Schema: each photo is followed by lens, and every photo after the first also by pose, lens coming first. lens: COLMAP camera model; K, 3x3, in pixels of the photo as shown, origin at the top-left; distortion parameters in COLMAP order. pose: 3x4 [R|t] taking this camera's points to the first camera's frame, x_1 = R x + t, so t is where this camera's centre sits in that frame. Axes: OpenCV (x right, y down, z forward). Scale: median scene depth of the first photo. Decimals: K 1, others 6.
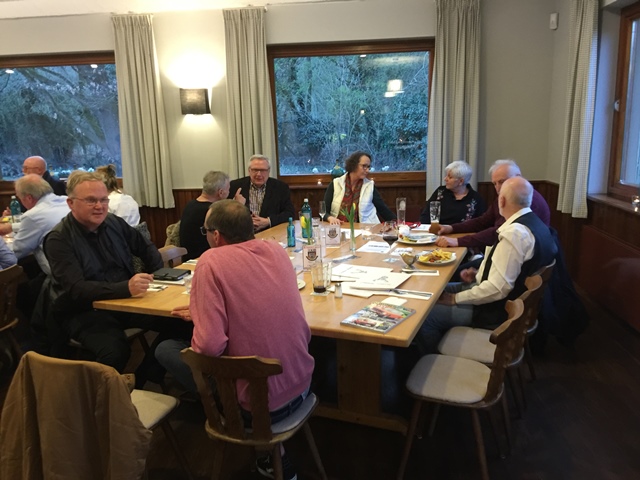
lens RADIAL K [[544.7, 0, 330.5], [0, 544.7, 238.7], [0, 0, 1]] dist [0.070578, 0.000367]
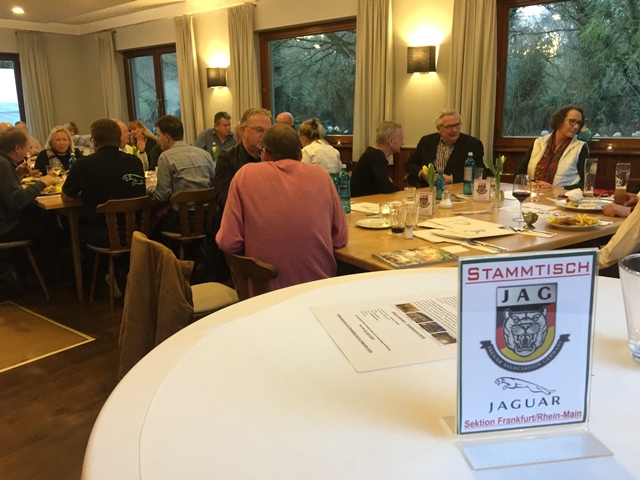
lens RADIAL K [[553.2, 0, 321.0], [0, 553.2, 240.1], [0, 0, 1]] dist [0.093642, -0.144545]
pose [[0.828625, 0.138989, -0.542275, 0.266711], [-0.120461, 0.990265, 0.069741, 0.037818], [0.546689, 0.007534, 0.837302, 0.058338]]
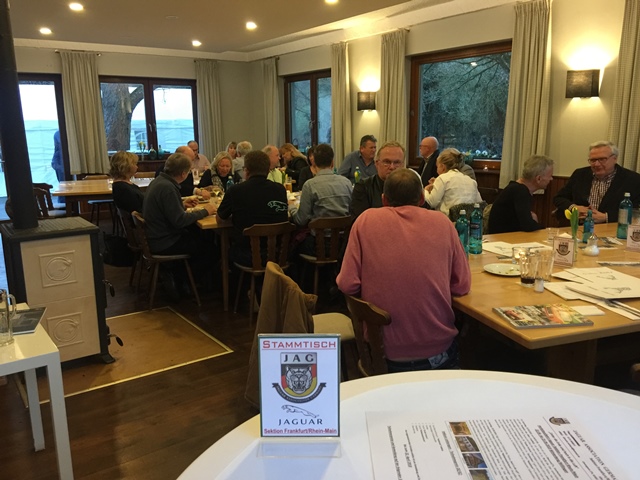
lens RADIAL K [[553.2, 0, 321.0], [0, 553.2, 240.1], [0, 0, 1]] dist [0.093642, -0.144545]
pose [[0.647720, 0.174832, -0.741548, 0.290581], [-0.163690, 0.982519, 0.088667, -0.000489], [0.744087, 0.063952, 0.665015, 0.065833]]
